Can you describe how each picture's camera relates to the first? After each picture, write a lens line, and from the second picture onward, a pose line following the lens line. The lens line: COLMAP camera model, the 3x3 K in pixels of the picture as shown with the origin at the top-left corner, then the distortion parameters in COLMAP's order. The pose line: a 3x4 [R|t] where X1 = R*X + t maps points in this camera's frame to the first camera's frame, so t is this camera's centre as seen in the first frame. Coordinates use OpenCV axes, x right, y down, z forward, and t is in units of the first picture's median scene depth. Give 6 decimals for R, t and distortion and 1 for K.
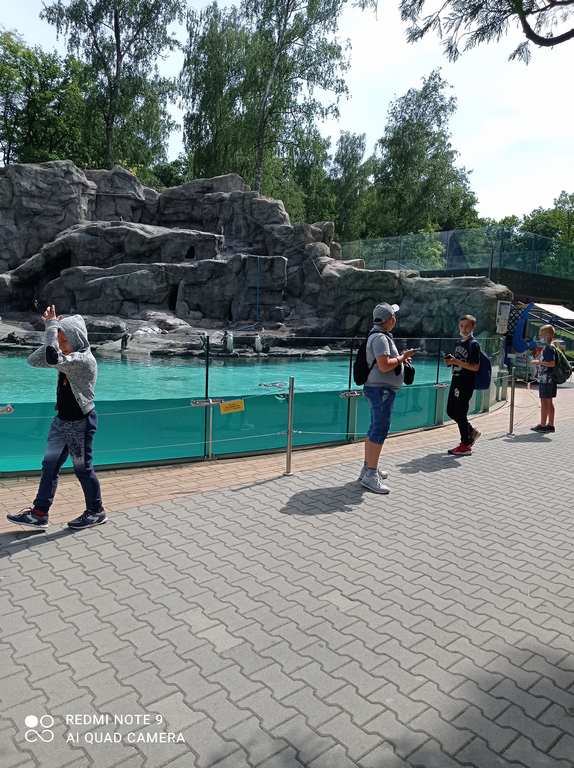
lens RADIAL K [[584.7, 0, 287.0], [0, 584.7, 384.0], [0, 0, 1]] dist [0.113888, -0.182397]
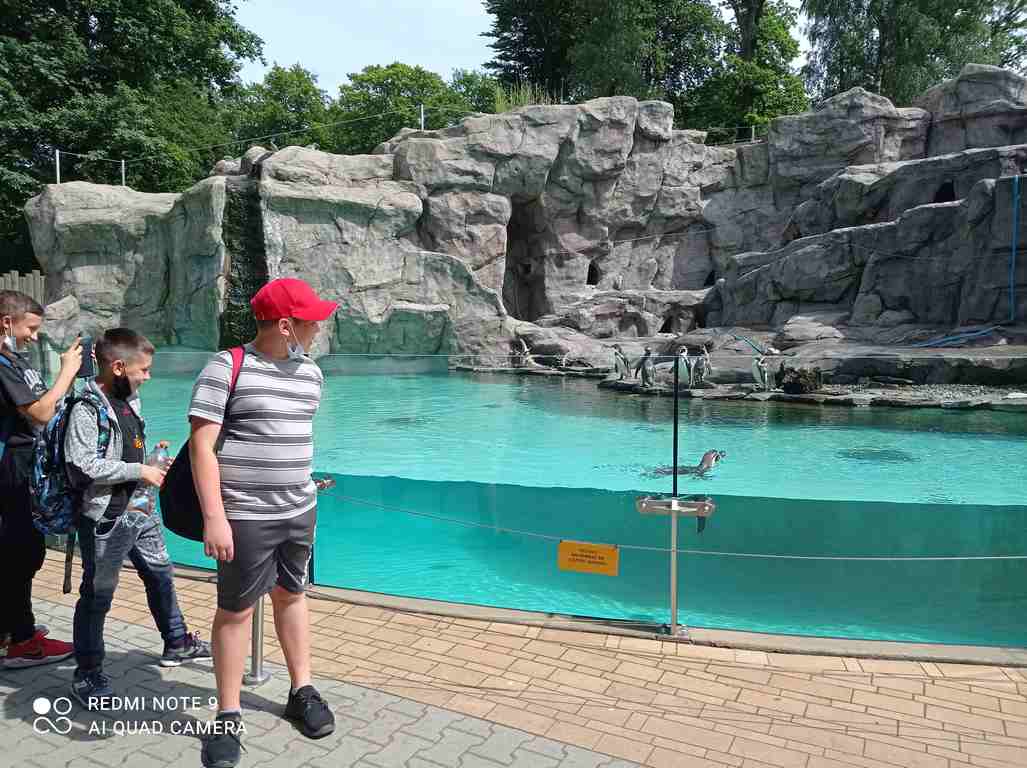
lens RADIAL K [[781.8, 0, 513.0], [0, 781.8, 353.5], [0, 0, 1]] dist [0.113888, -0.182397]
pose [[0.328757, -0.006213, -0.944394, 0.373617], [-0.083215, 0.995898, -0.035520, -0.036674], [0.940741, 0.090265, 0.326892, 0.472601]]
